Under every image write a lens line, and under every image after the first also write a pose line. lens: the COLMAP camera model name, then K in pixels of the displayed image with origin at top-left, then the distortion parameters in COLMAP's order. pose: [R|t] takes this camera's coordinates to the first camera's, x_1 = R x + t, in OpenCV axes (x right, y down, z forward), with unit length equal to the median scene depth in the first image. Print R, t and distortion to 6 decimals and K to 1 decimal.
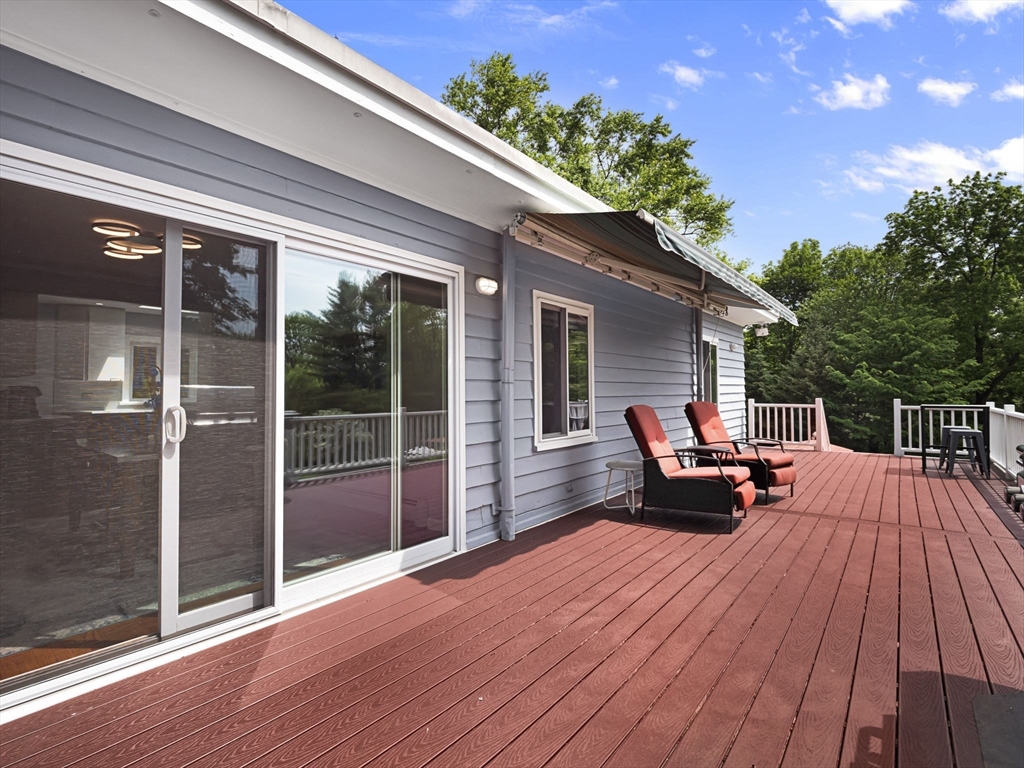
lens RADIAL K [[497.1, 0, 503.8], [0, 497.1, 374.7], [0, 0, 1]] dist [-0.000954, -0.000630]
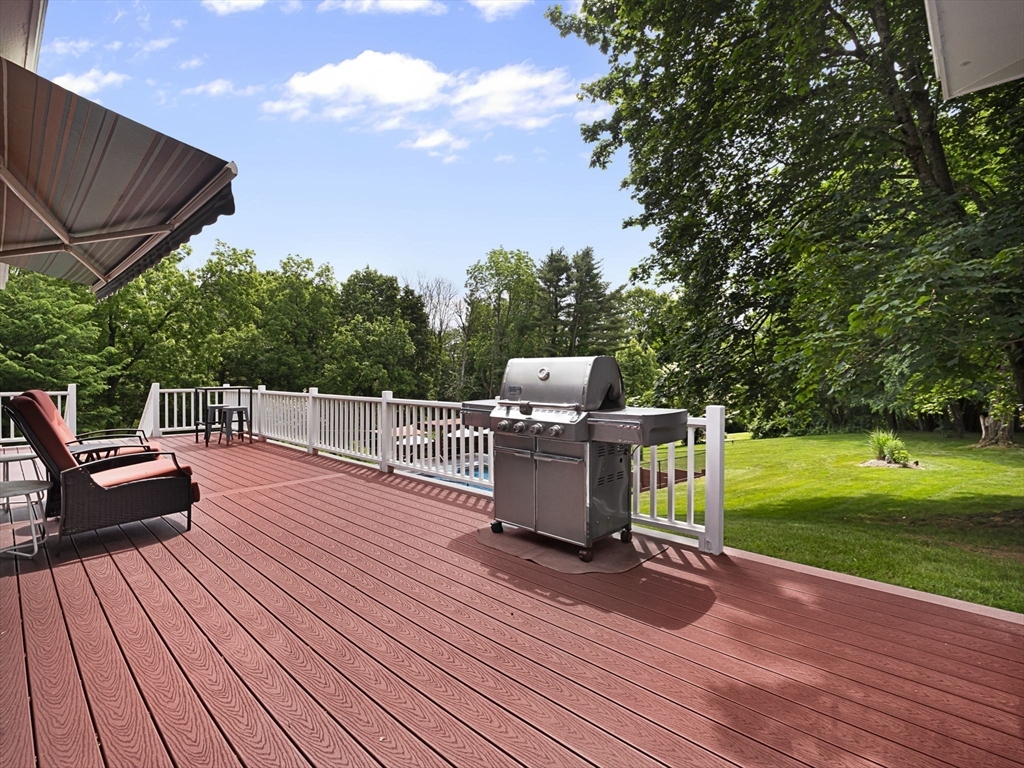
lens RADIAL K [[497.1, 0, 503.8], [0, 497.1, 374.7], [0, 0, 1]] dist [-0.000954, -0.000630]
pose [[0.103719, -0.000619, 0.994606, -0.187444], [-0.029014, 0.999572, 0.003647, 0.005605], [-0.994183, -0.029235, 0.103656, 0.157272]]
